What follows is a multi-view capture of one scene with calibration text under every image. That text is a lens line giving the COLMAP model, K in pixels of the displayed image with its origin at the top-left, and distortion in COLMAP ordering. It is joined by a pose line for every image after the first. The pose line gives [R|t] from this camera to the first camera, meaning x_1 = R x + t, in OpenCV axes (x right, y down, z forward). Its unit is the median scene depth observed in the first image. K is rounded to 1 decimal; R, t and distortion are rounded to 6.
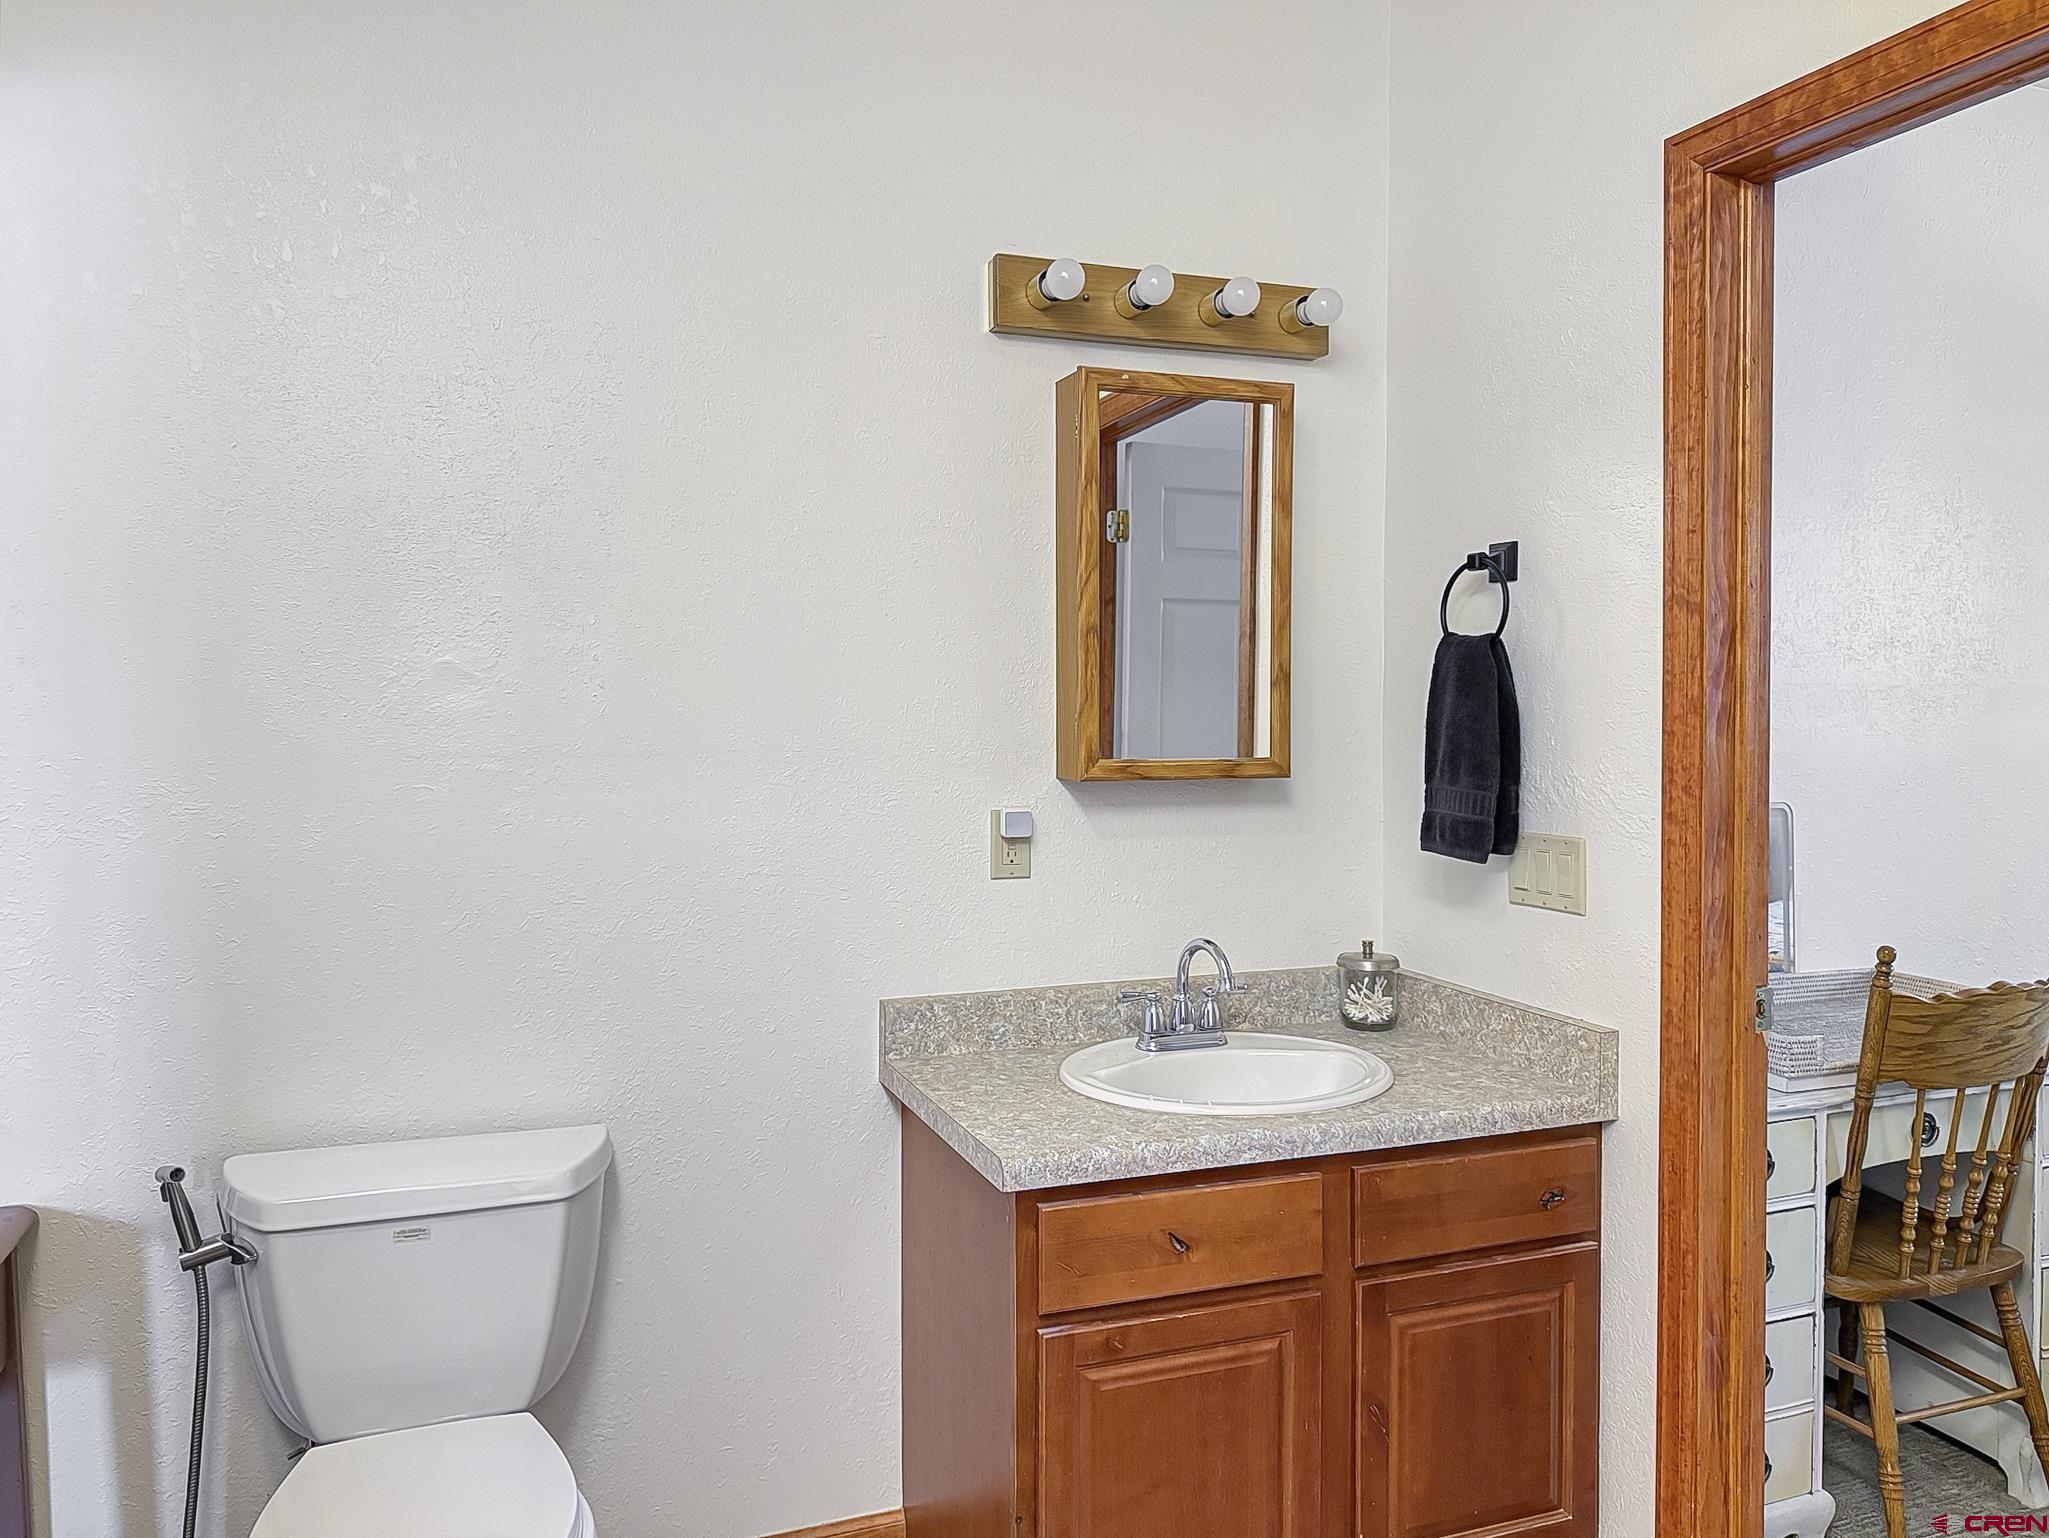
lens RADIAL K [[1456.5, 0, 1024.5], [0, 1456.5, 758.1], [0, 0, 1]] dist [0.064563, -0.081345]
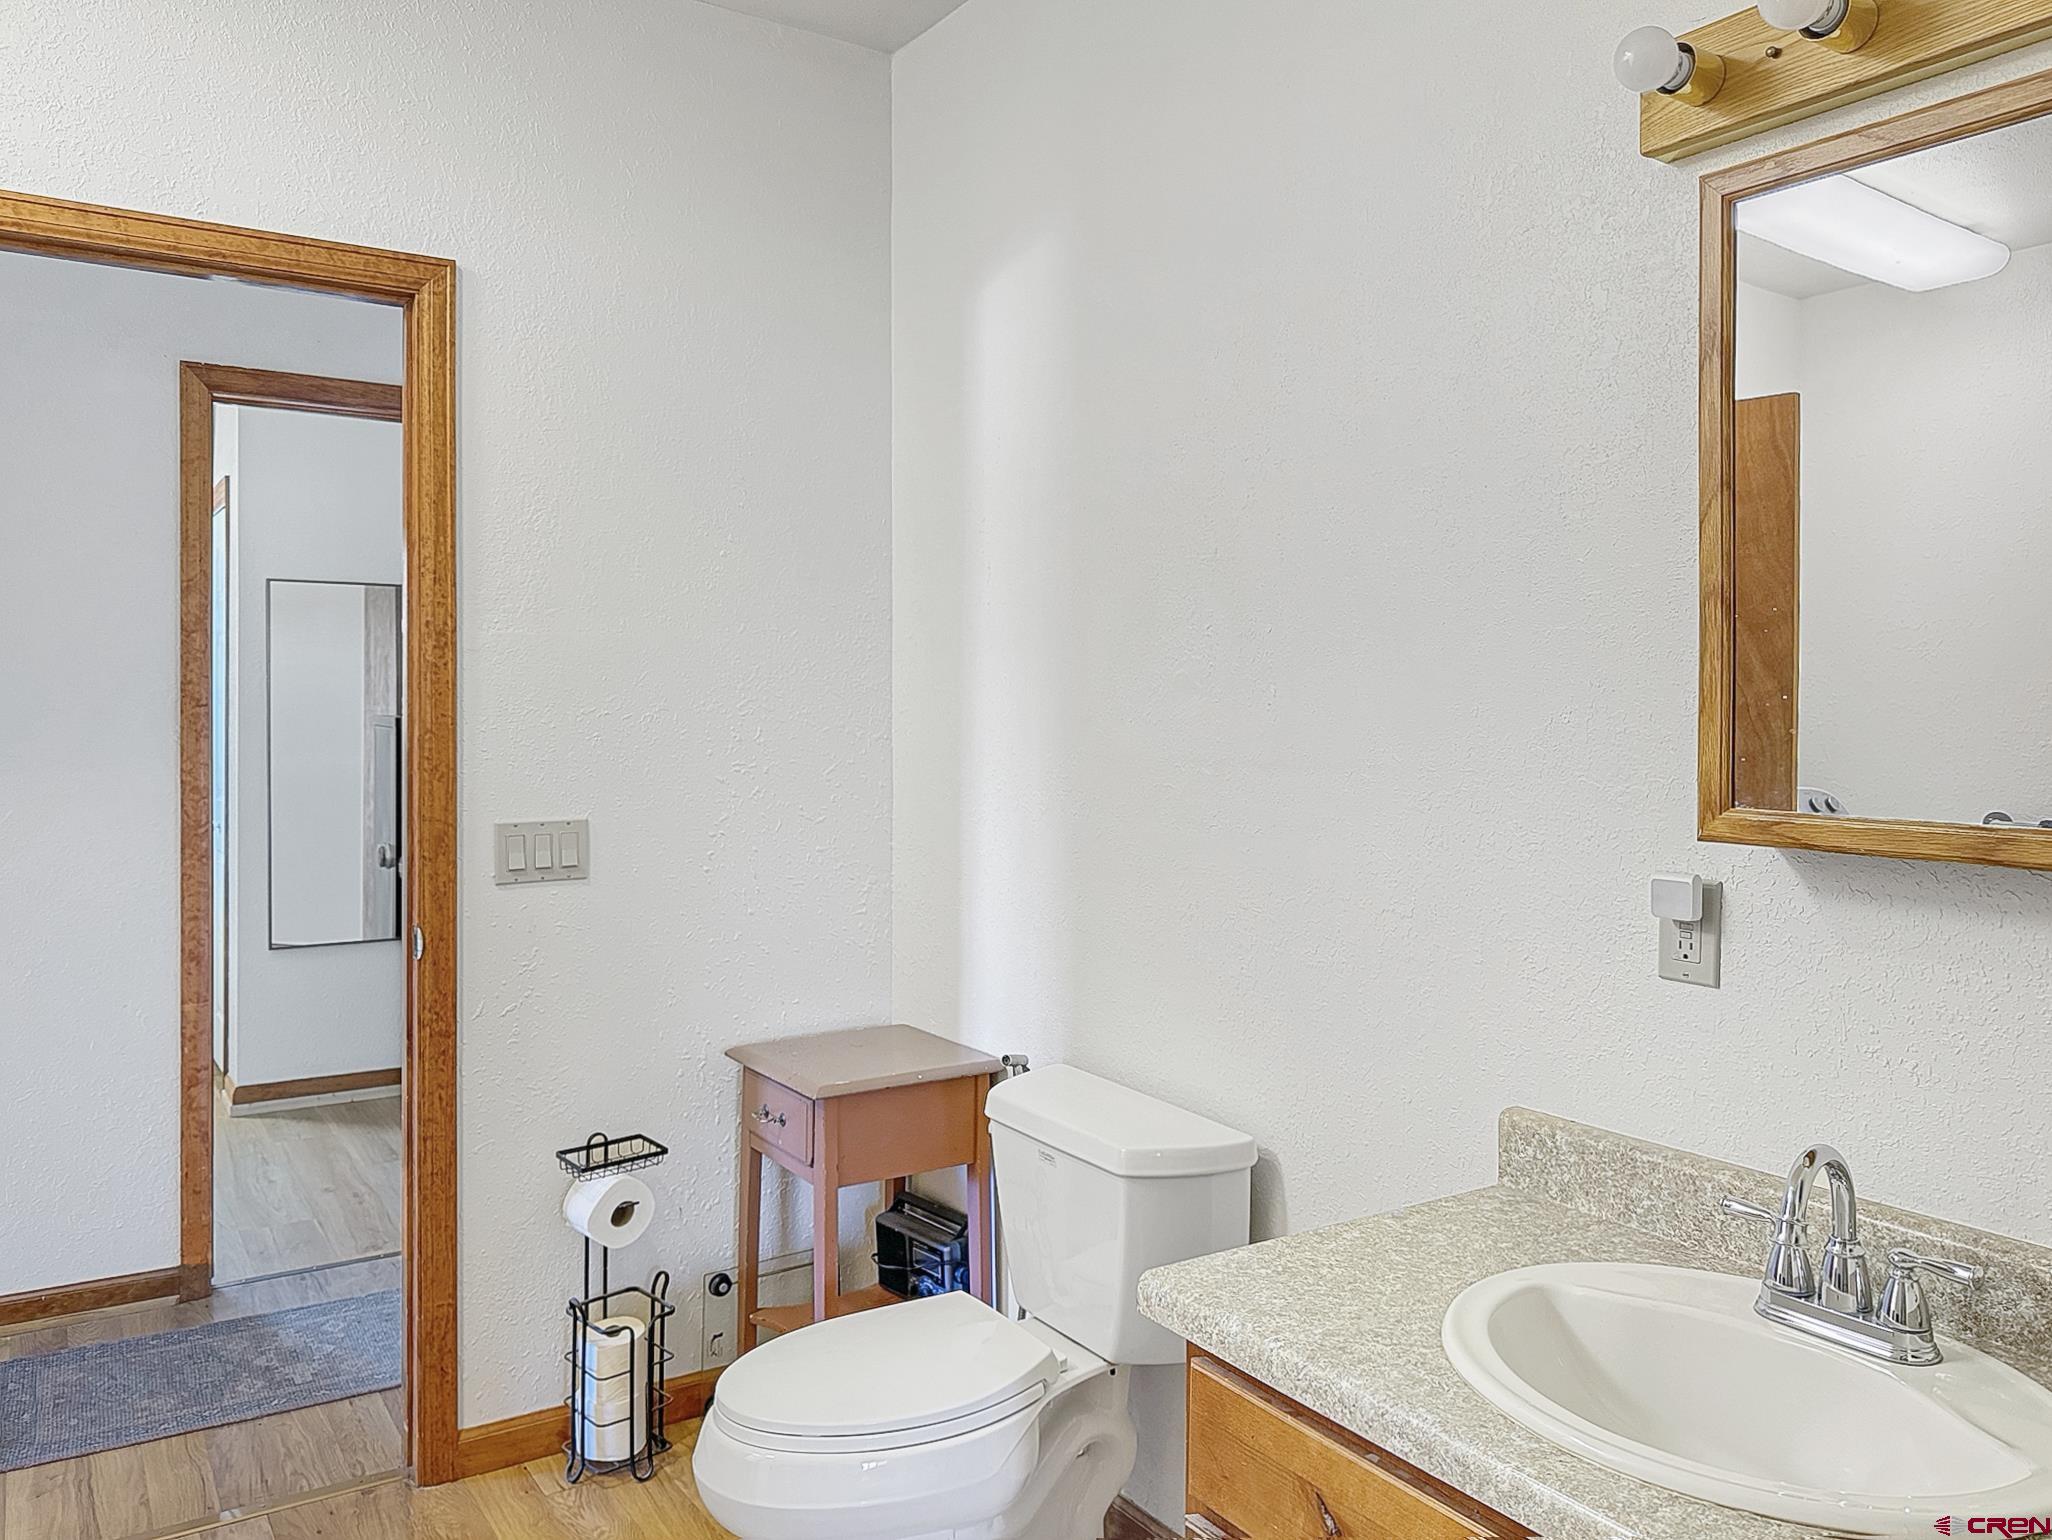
lens RADIAL K [[1458.7, 0, 1026.0], [0, 1458.7, 759.0], [0, 0, 1]] dist [0.064563, -0.081345]
pose [[0.205656, 0.023580, -0.978340, 0.591760], [-0.042379, 0.998986, 0.015170, -0.015962], [0.977706, 0.038341, 0.206447, 0.580788]]
